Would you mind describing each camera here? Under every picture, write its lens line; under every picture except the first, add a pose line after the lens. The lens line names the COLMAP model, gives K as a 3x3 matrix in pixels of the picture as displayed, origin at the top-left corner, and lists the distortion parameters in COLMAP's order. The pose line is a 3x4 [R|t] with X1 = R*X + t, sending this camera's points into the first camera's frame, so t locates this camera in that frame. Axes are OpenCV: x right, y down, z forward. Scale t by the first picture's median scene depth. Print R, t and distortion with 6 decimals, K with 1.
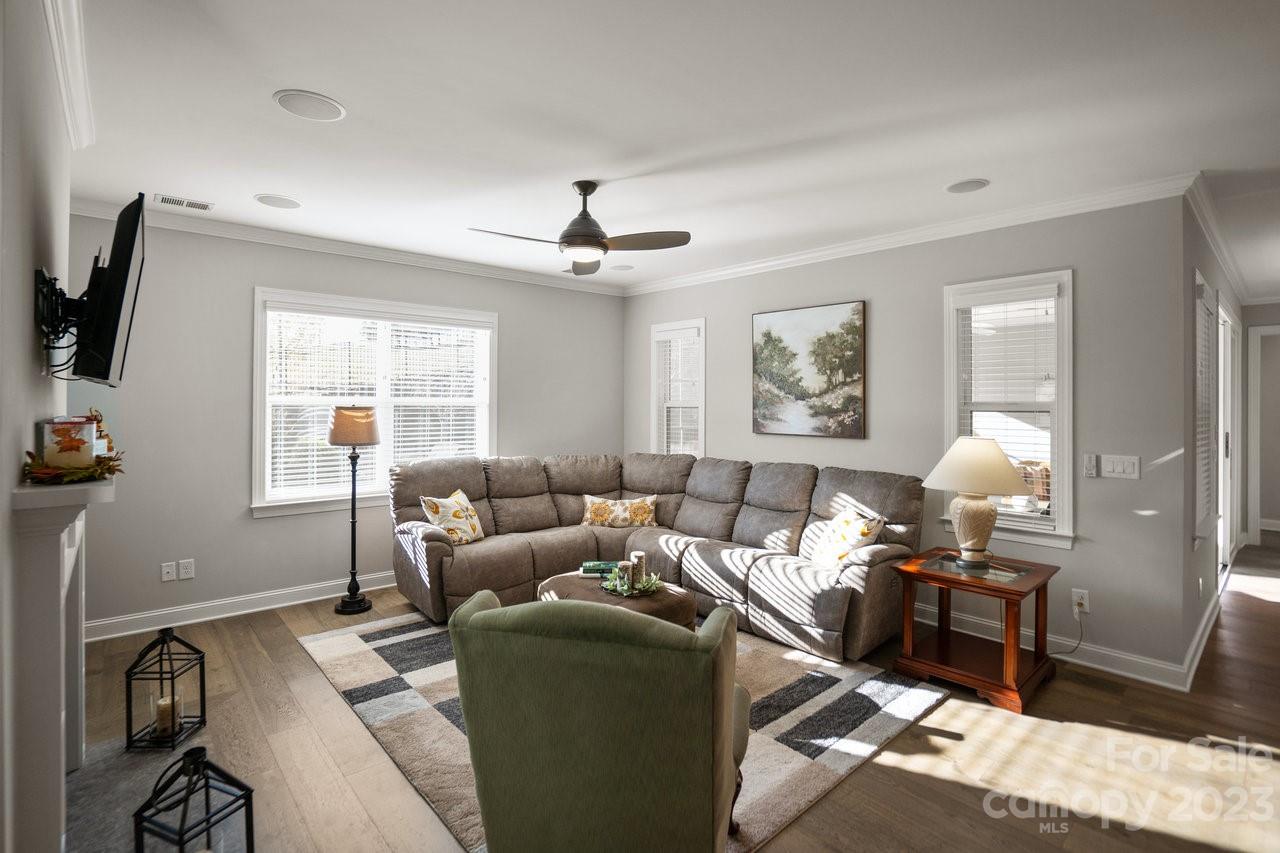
lens RADIAL K [[596.8, 0, 633.6], [0, 596.8, 410.5], [0, 0, 1]] dist [-0.005966, 0.001203]
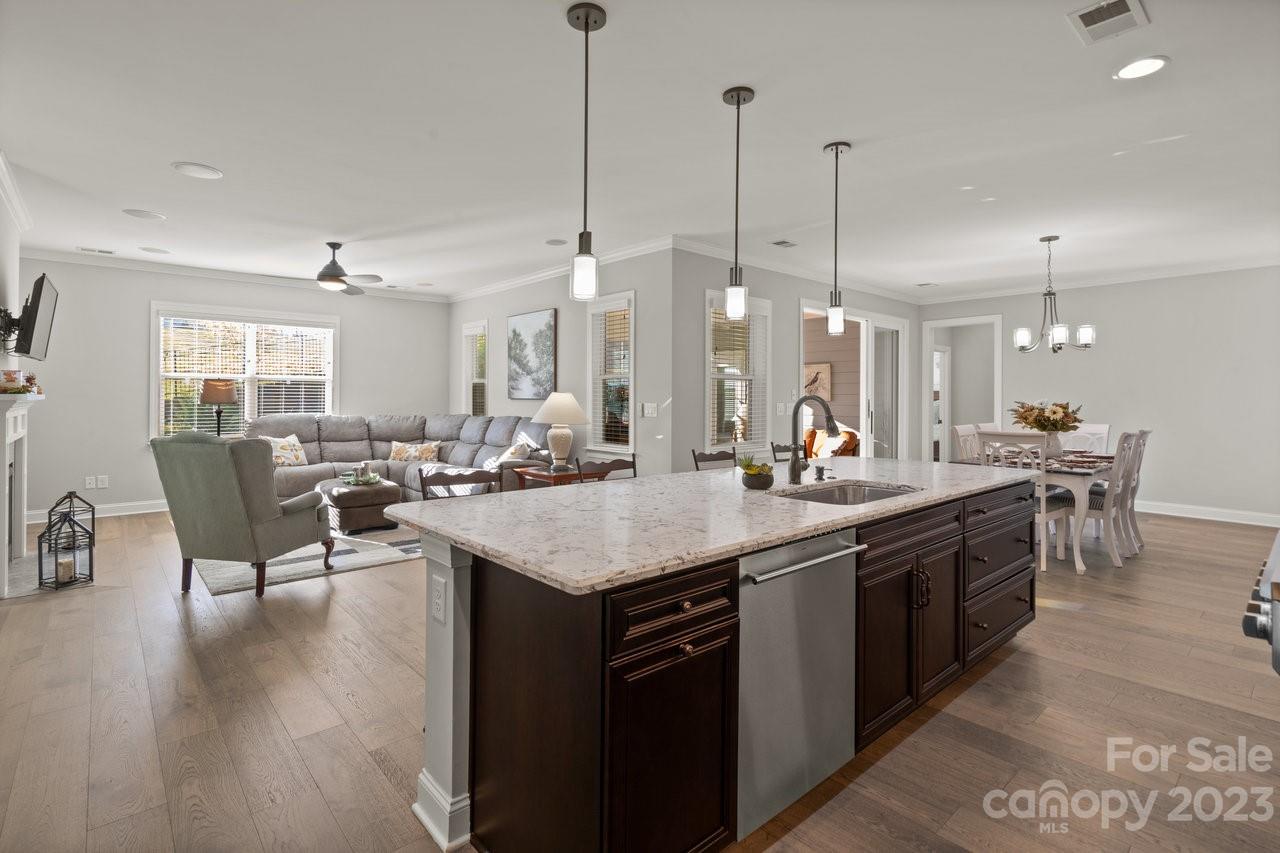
lens RADIAL K [[596.8, 0, 628.6], [0, 596.8, 409.8], [0, 0, 1]] dist [-0.005966, 0.001203]
pose [[0.999995, -0.000639, -0.002934, 0.534240], [0.000676, 0.999917, 0.012838, 0.049949], [0.002926, -0.012840, 0.999913, -0.481584]]
